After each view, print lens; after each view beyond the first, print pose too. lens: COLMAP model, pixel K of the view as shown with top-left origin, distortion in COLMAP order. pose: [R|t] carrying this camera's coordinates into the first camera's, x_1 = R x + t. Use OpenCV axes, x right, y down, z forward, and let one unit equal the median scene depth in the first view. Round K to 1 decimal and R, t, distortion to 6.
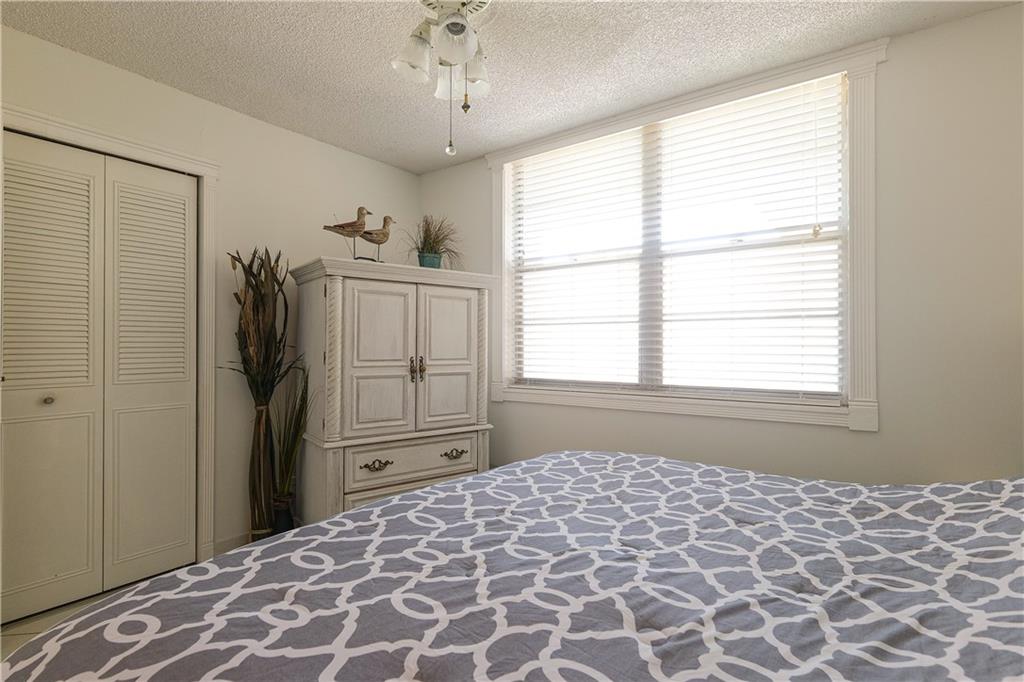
lens RADIAL K [[503.0, 0, 510.8], [0, 503.0, 339.5], [0, 0, 1]] dist [-0.001963, -0.000287]
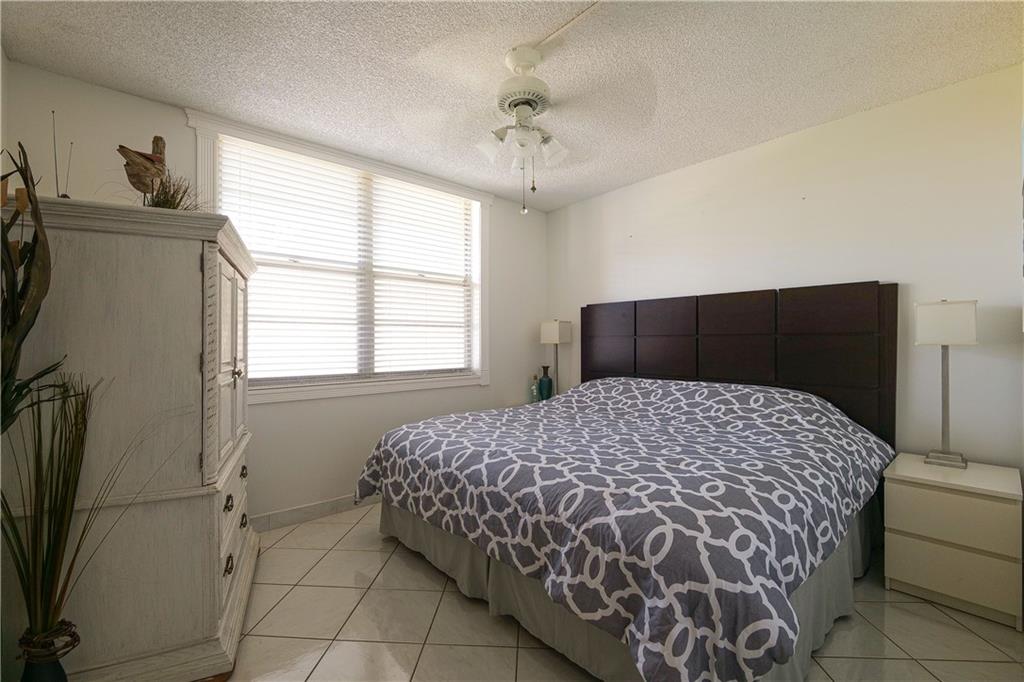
lens RADIAL K [[431.9, 0, 510.9], [0, 431.9, 342.8], [0, 0, 1]] dist [-0.014723, -0.000103]
pose [[0.203986, 0.000370, 0.978974, -0.739202], [-0.011254, 0.999935, 0.001967, 0.004778], [-0.978909, -0.011419, 0.203977, 0.416590]]
